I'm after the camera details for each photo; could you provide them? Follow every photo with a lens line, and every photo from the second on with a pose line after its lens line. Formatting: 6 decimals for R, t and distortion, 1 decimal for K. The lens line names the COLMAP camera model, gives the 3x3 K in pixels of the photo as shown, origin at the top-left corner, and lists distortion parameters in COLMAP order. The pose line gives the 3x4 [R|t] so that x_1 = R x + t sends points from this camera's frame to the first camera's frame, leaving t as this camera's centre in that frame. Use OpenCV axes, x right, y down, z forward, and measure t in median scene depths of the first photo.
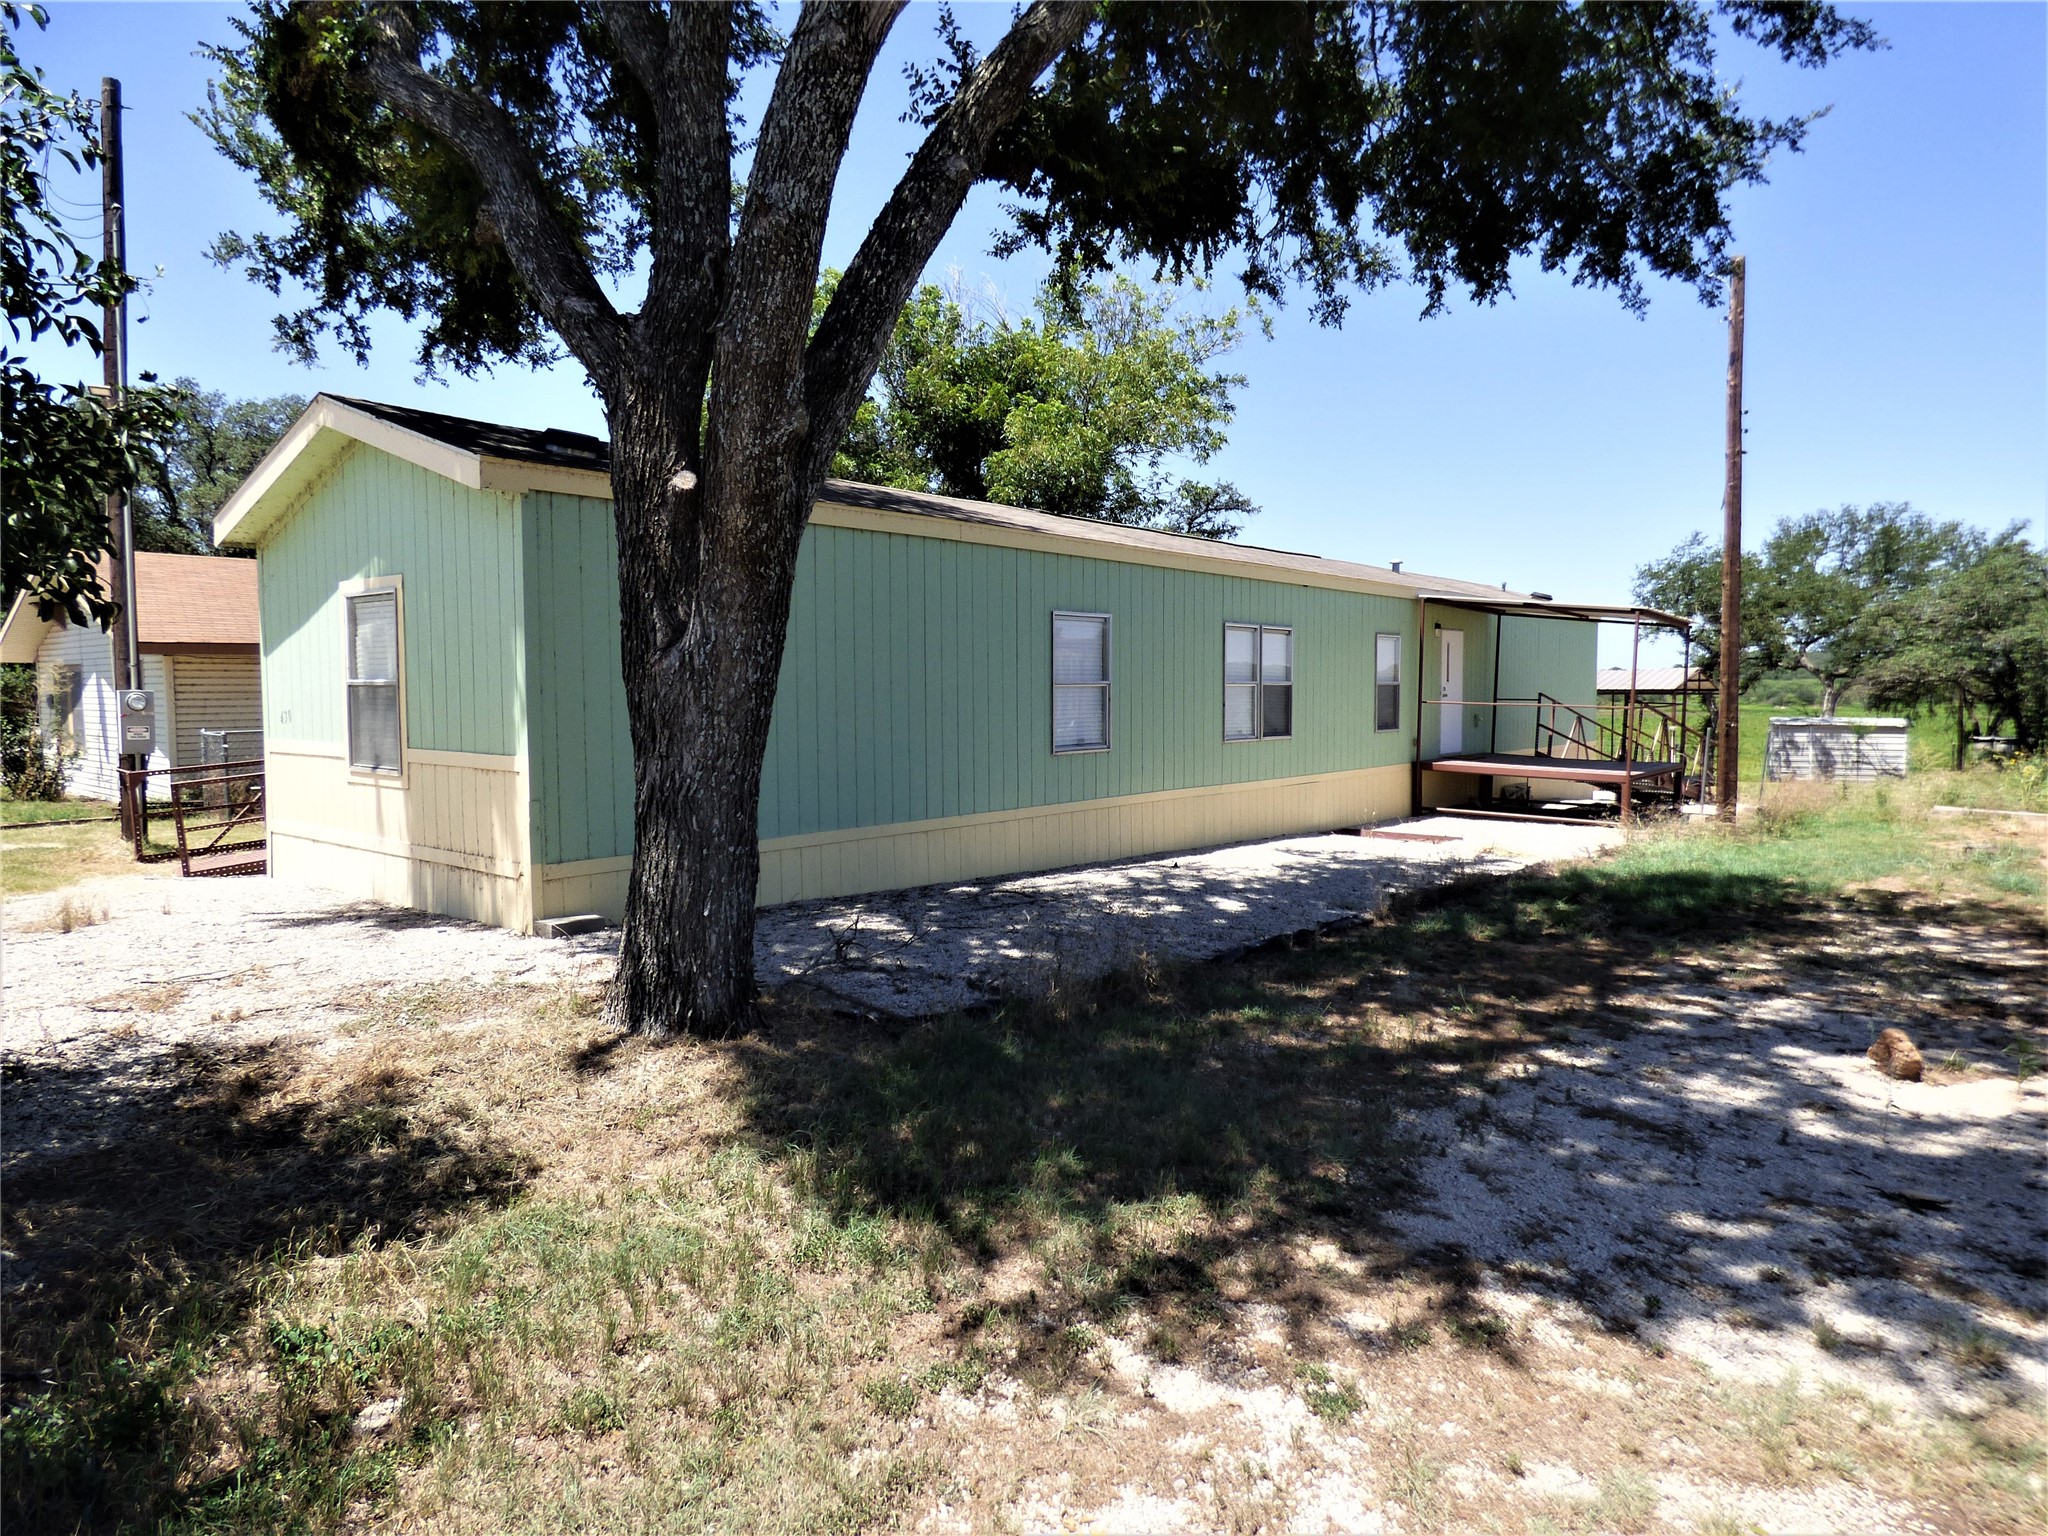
lens RADIAL K [[1255.7, 0, 1030.1], [0, 1255.7, 776.9], [0, 0, 1]] dist [-0.009547, 0.001223]
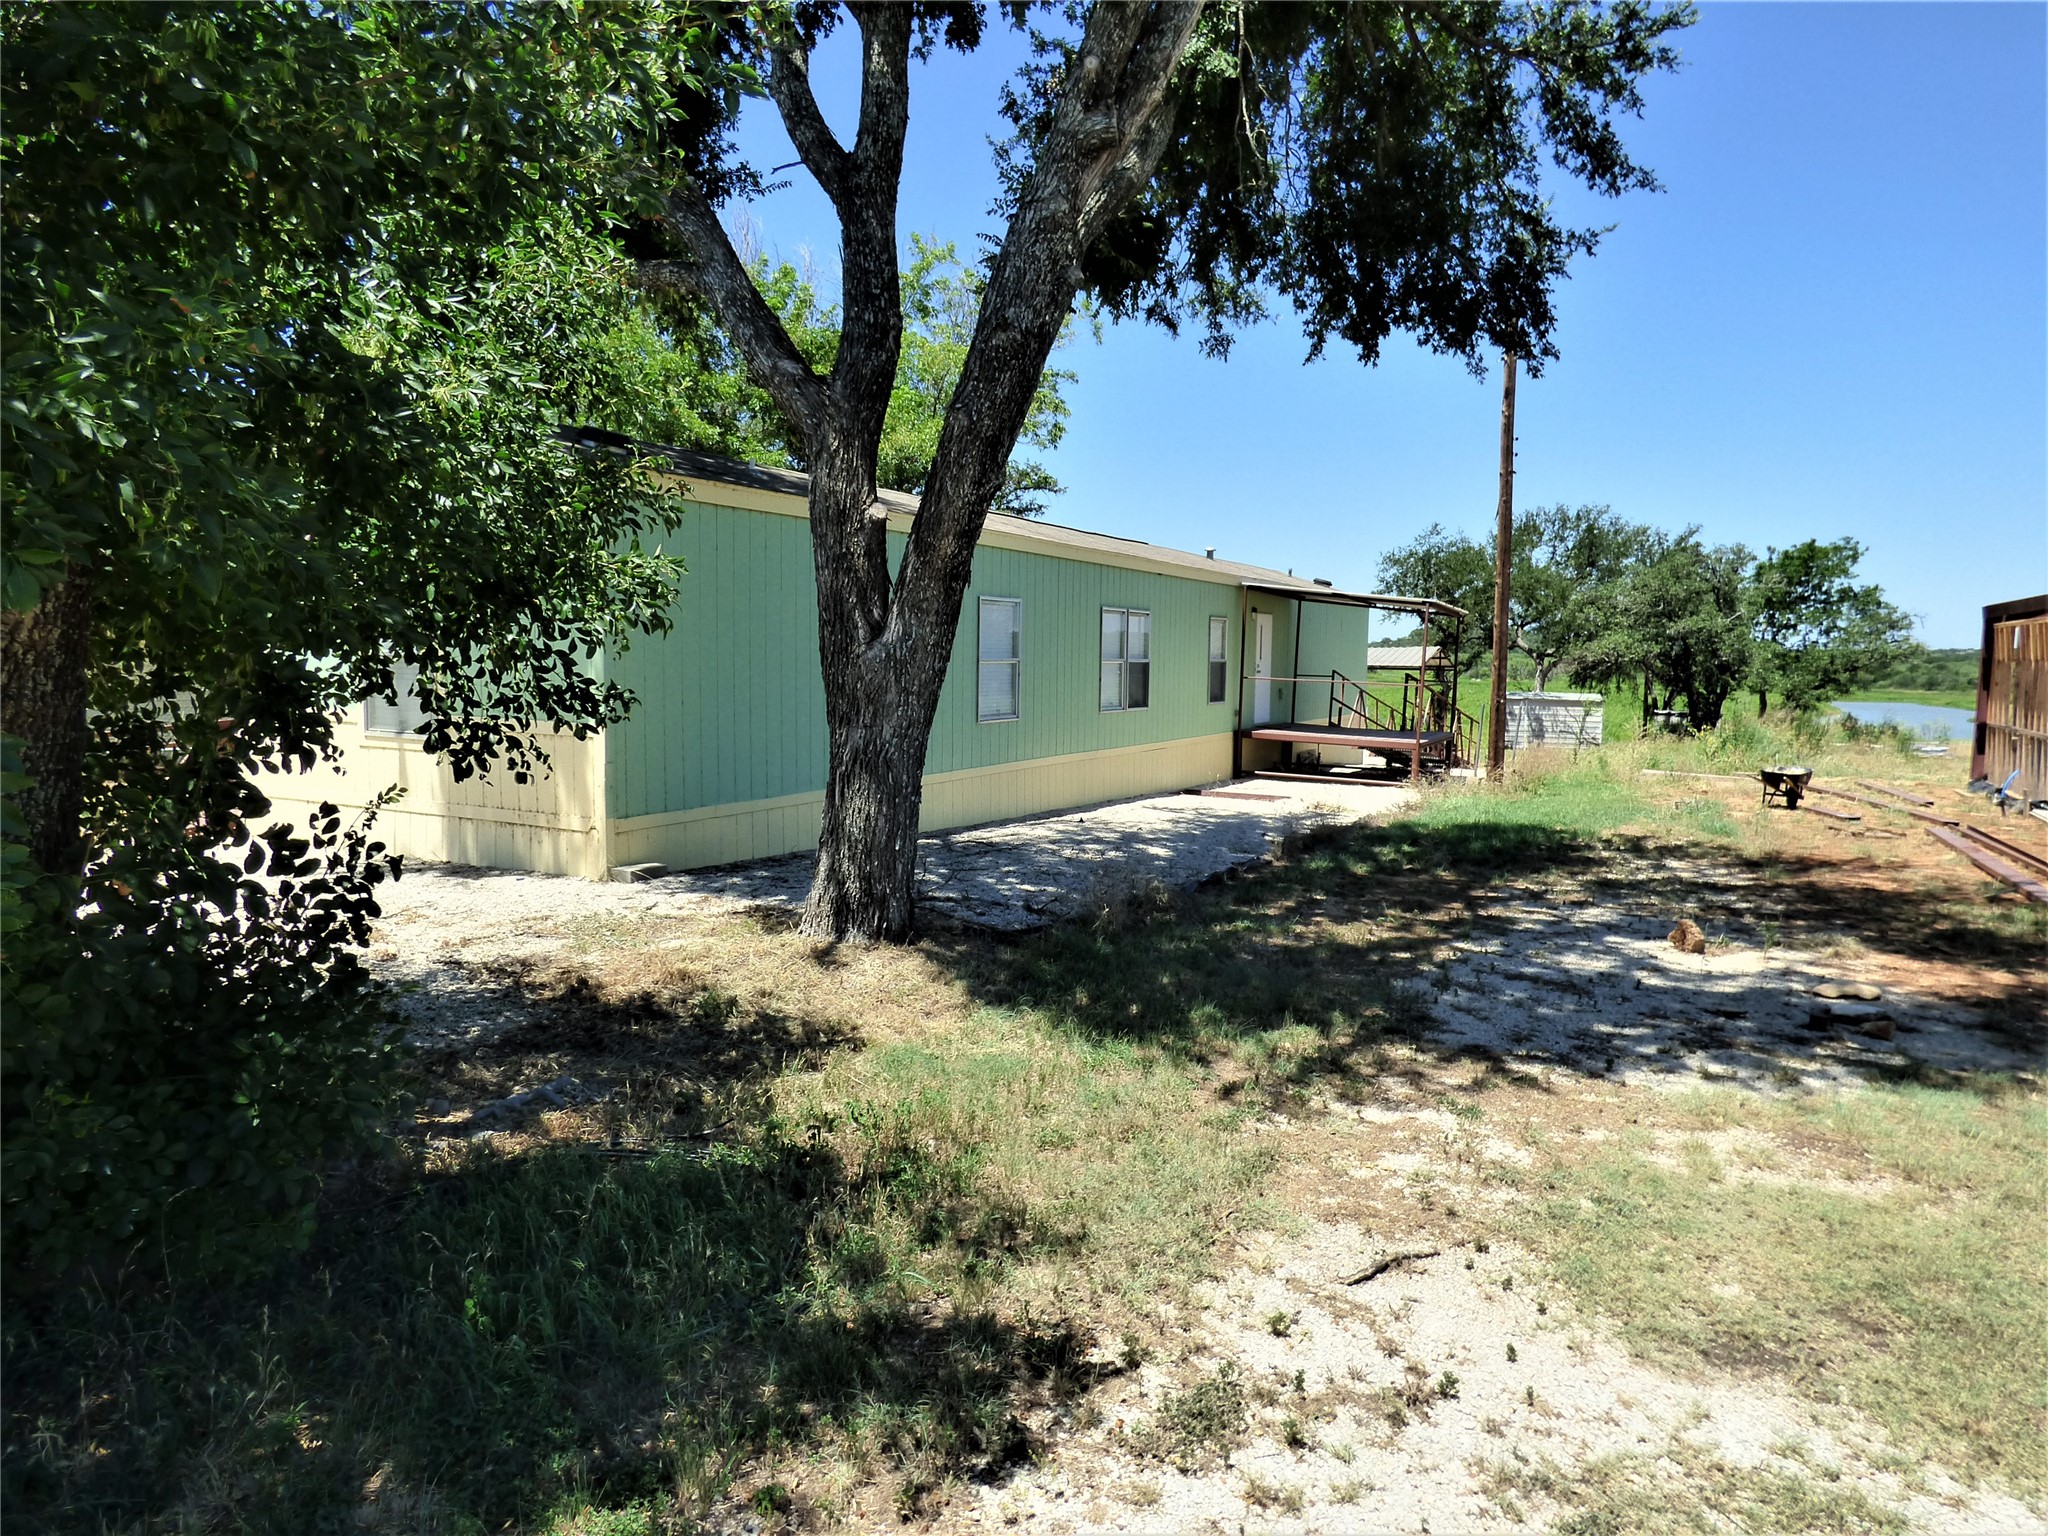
lens RADIAL K [[1285.4, 0, 1033.9], [0, 1285.4, 773.3], [0, 0, 1]] dist [0.001283, -0.007077]
pose [[0.978193, -0.001667, 0.207689, -0.241589], [-0.003182, 0.999730, 0.023010, 0.000768], [-0.207672, -0.023169, 0.977924, -0.199607]]
